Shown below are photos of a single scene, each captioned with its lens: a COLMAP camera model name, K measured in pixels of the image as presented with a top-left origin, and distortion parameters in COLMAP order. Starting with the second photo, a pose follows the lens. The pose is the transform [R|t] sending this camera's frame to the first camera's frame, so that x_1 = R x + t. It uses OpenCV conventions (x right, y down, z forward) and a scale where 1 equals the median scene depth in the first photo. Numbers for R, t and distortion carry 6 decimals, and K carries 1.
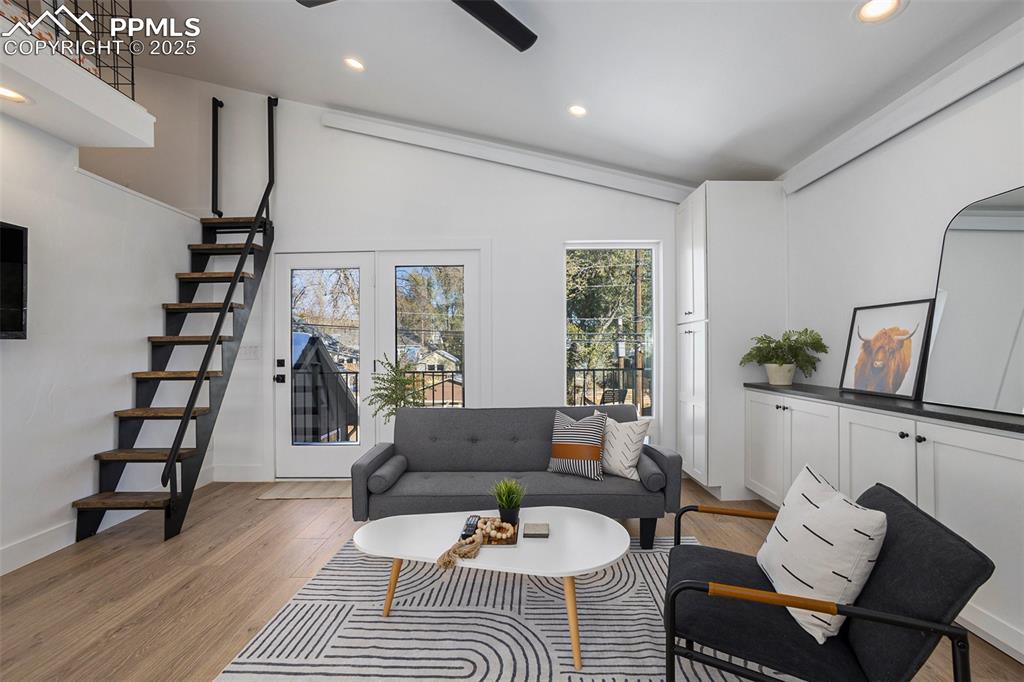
lens RADIAL K [[454.2, 0, 515.0], [0, 454.2, 343.2], [0, 0, 1]] dist [-0.070143, 0.041061]
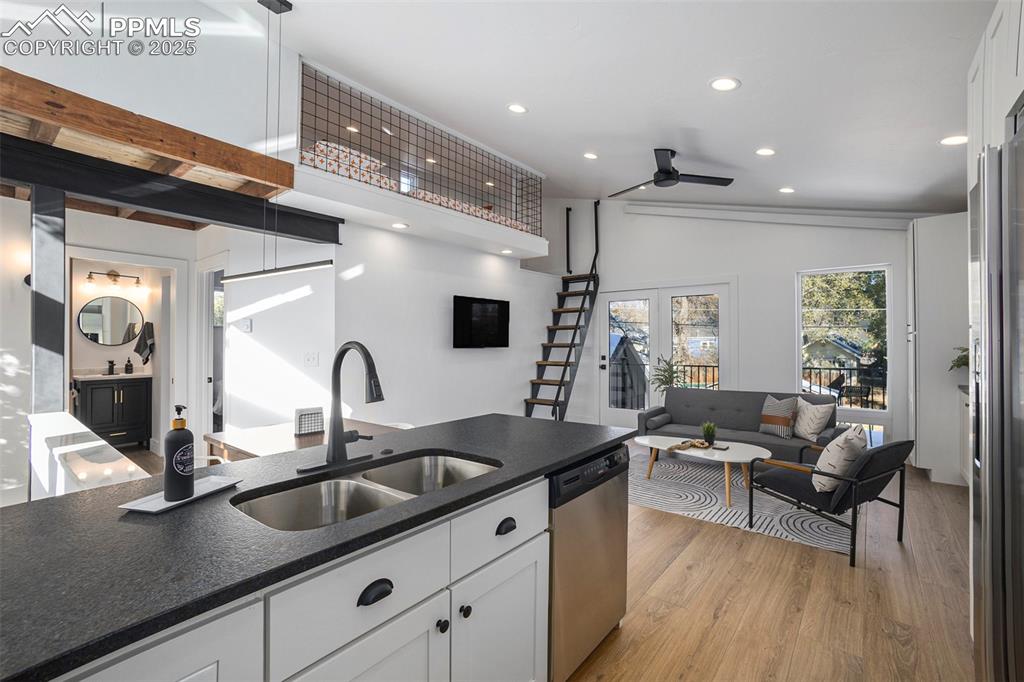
lens RADIAL K [[480.5, 0, 512.0], [0, 480.5, 341.0], [0, 0, 1]] dist [-0.036659, 0.000194]
pose [[0.787827, 0.004501, -0.615880, 0.360164], [0.006730, 0.999851, 0.015916, -0.057104], [0.615860, -0.016684, 0.787679, -0.721593]]
